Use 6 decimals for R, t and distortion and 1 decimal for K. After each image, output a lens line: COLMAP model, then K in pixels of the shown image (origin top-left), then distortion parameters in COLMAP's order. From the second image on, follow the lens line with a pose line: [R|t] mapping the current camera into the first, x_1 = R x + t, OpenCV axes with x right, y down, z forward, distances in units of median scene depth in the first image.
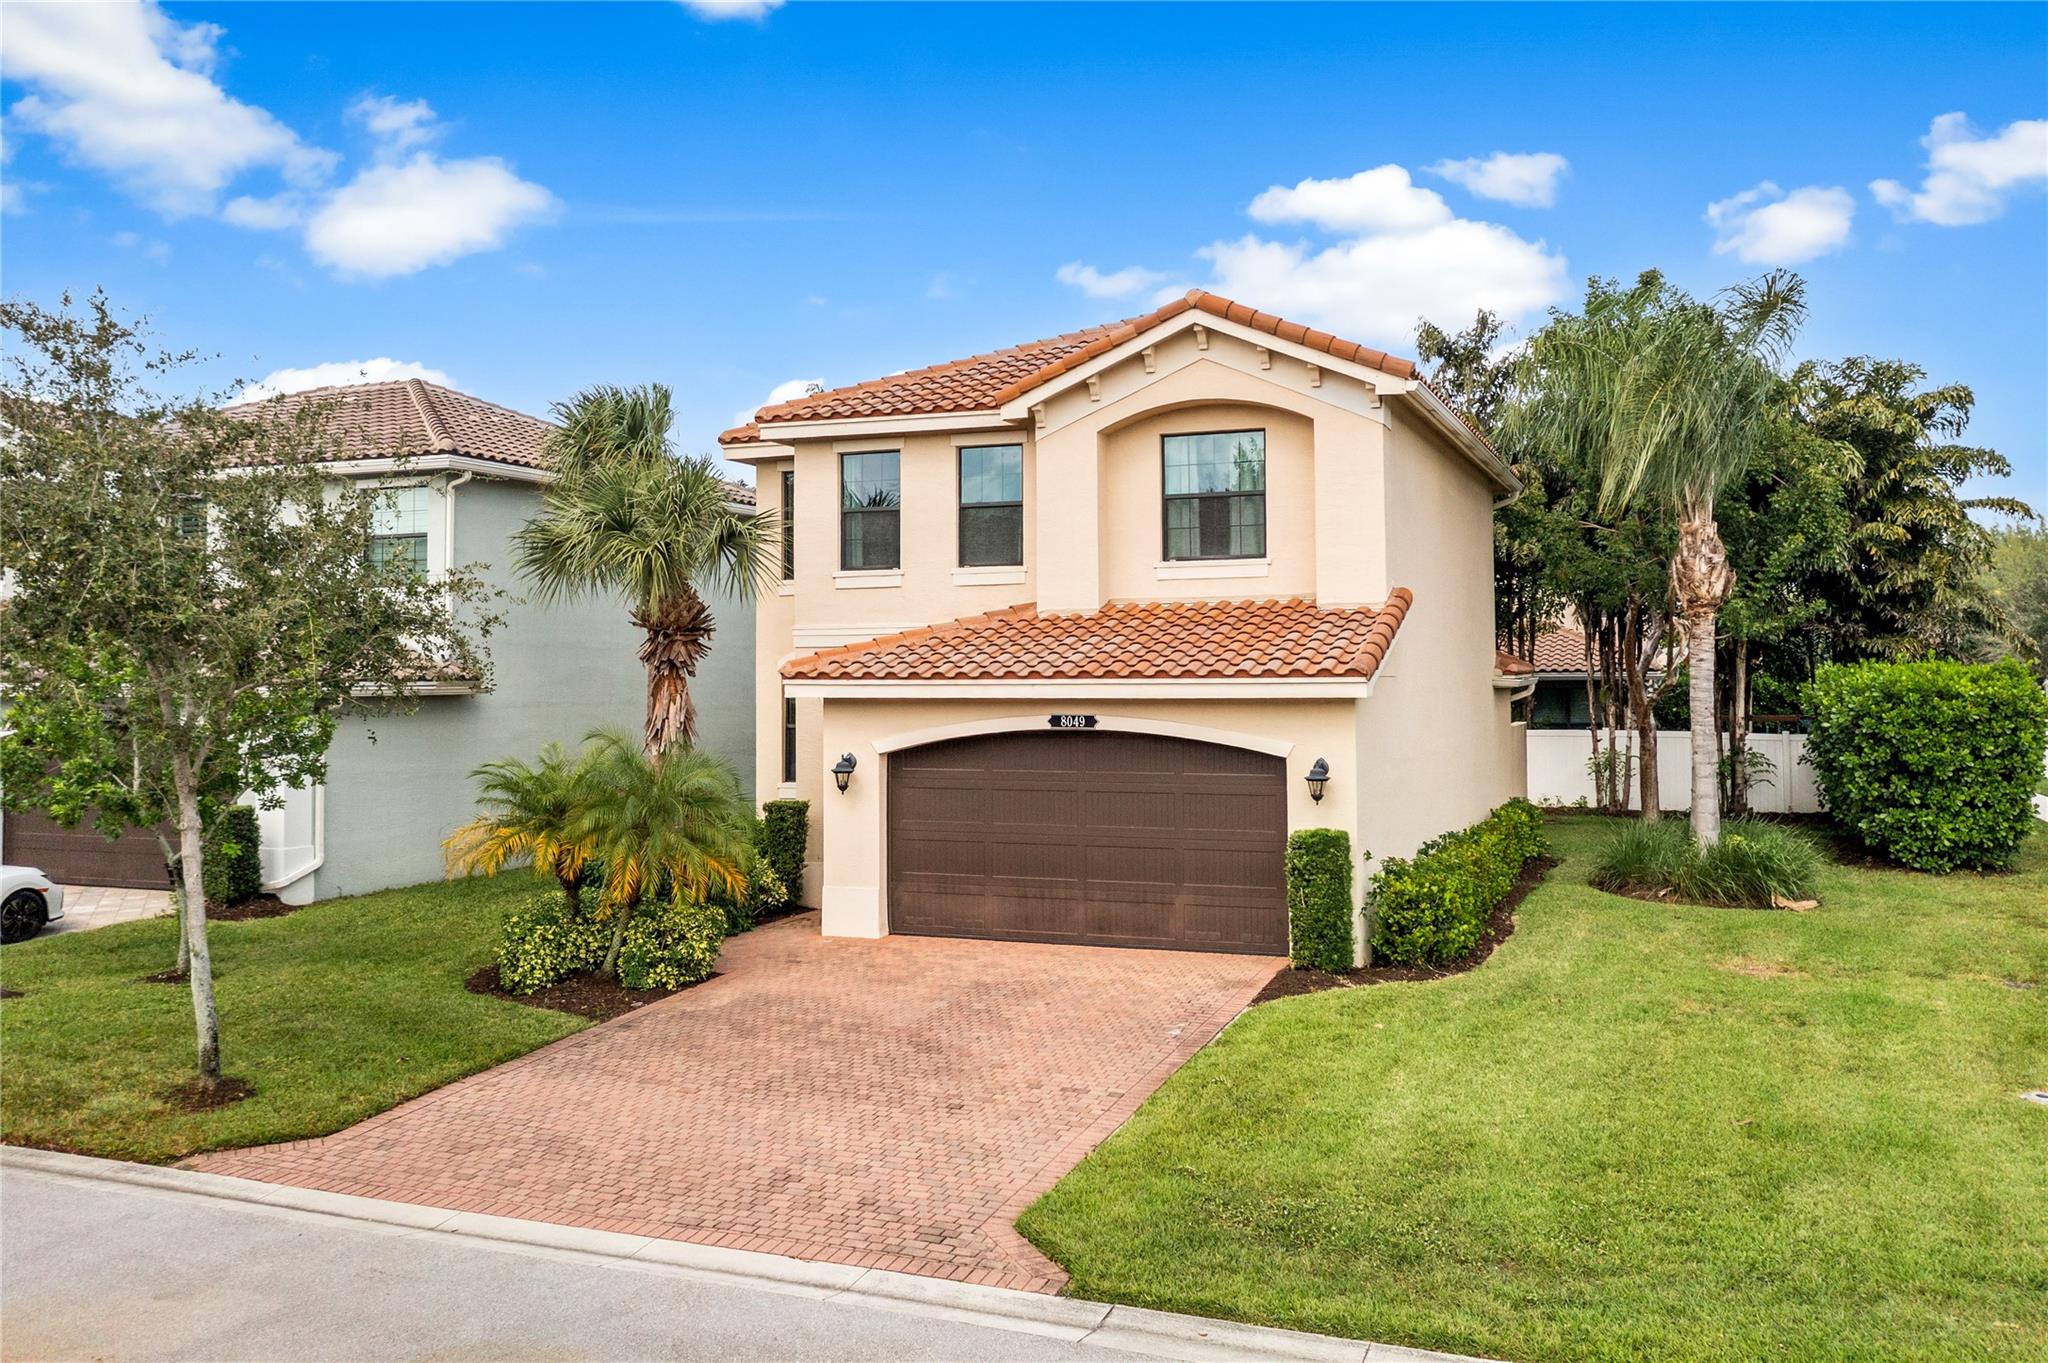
lens RADIAL K [[1720.6, 0, 1007.5], [0, 1720.6, 592.4], [0, 0, 1]] dist [-0.007676, -0.012933]
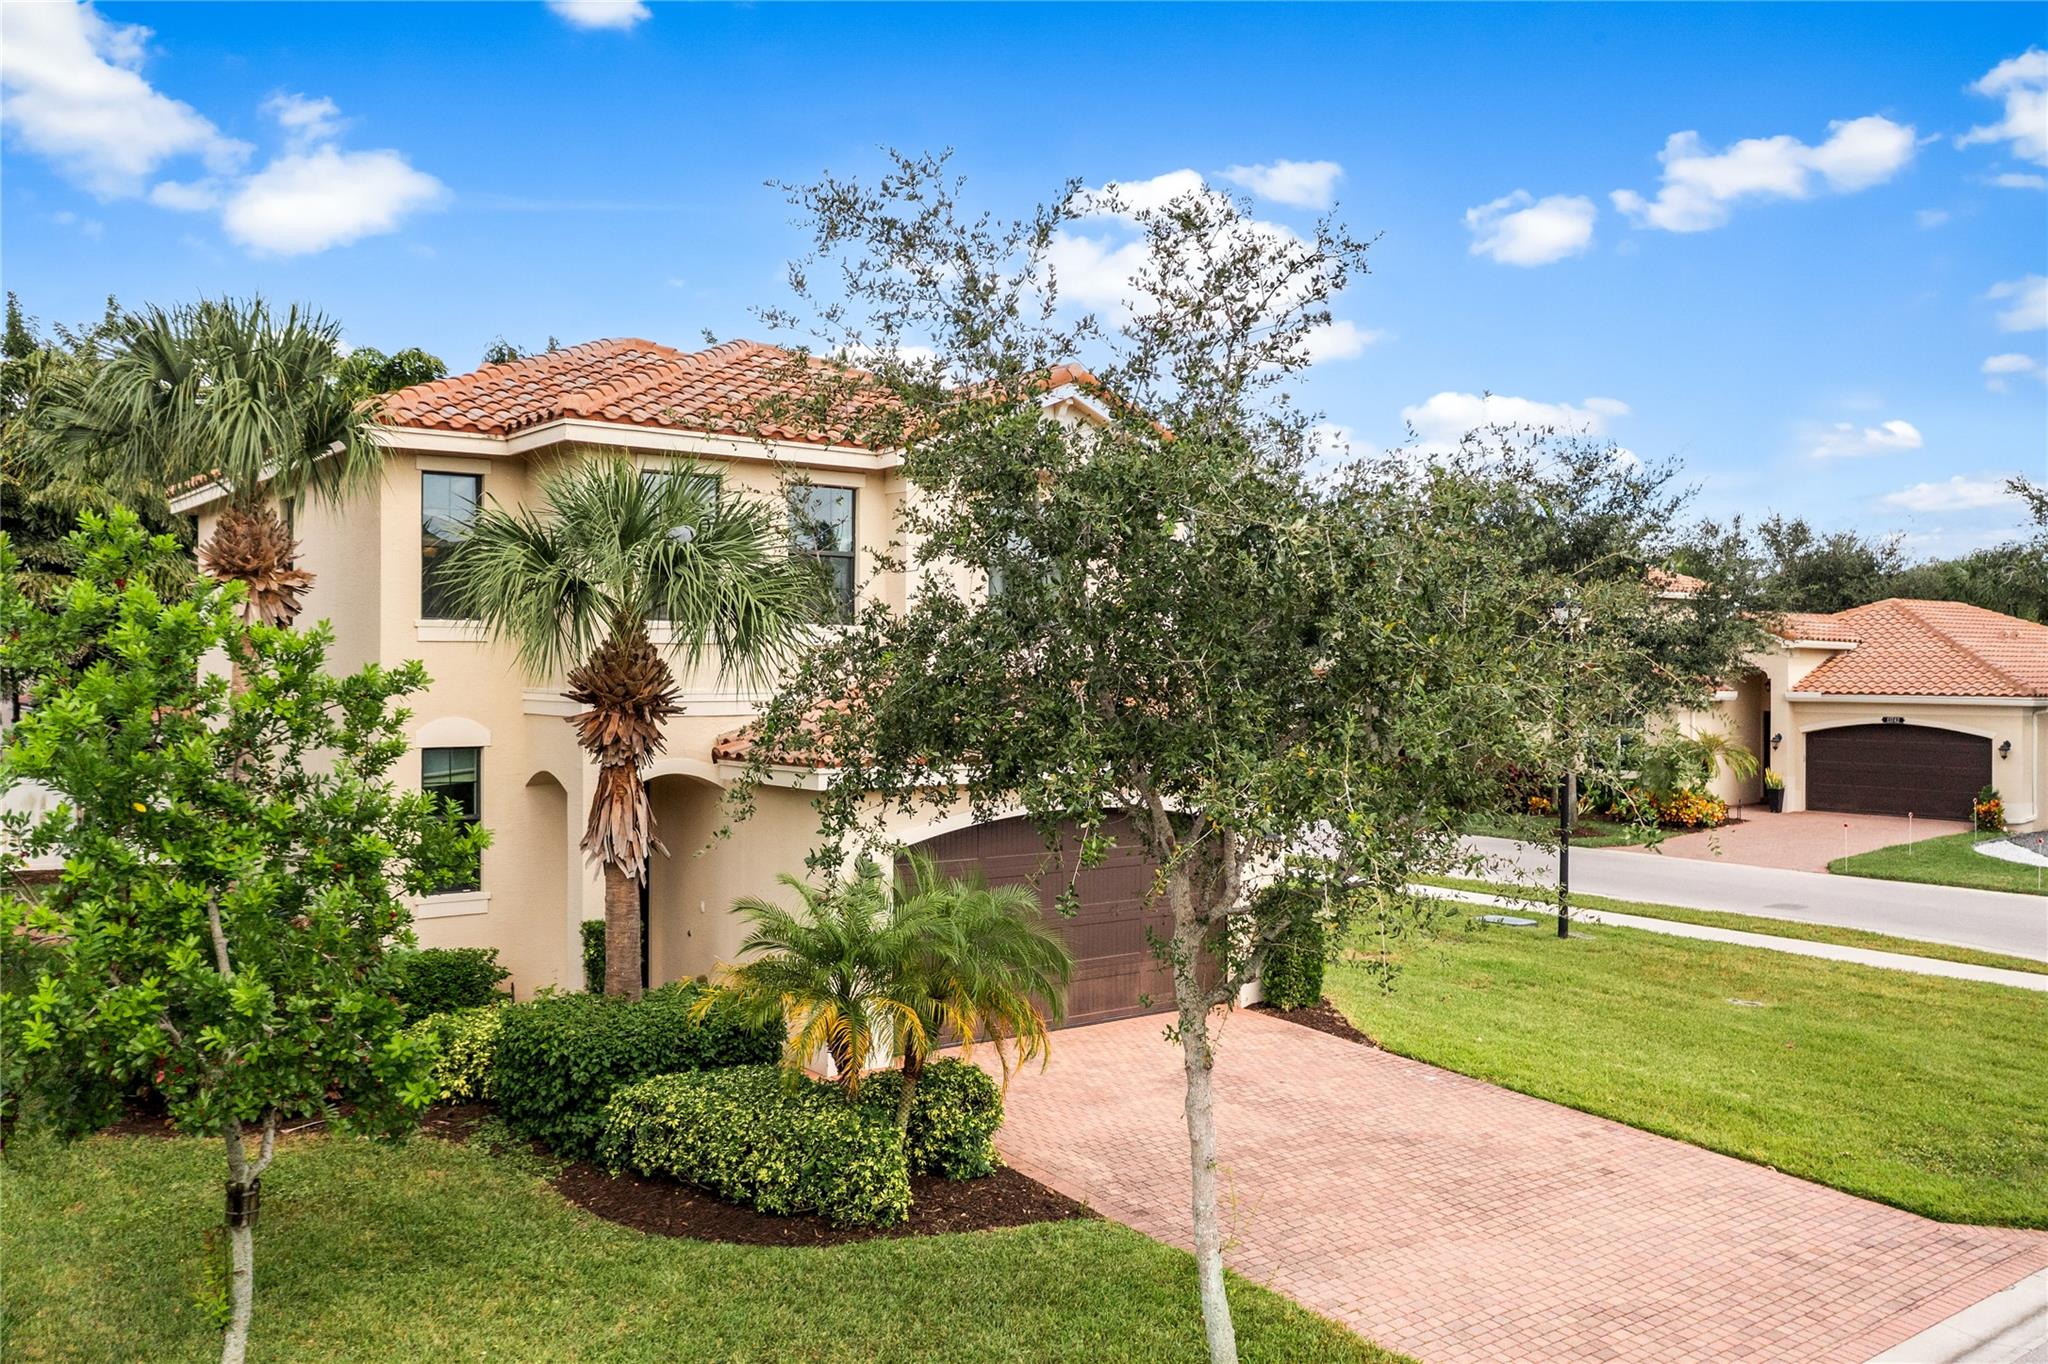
lens RADIAL K [[1637.8, 0, 1024.0], [0, 1637.8, 682.0], [0, 0, 1]] dist [-0.003402, -0.012786]
pose [[0.511455, 0.007325, 0.859279, -0.739199], [-0.046389, 0.998741, 0.019097, -0.009513], [-0.858057, -0.049628, 0.511151, 0.531329]]
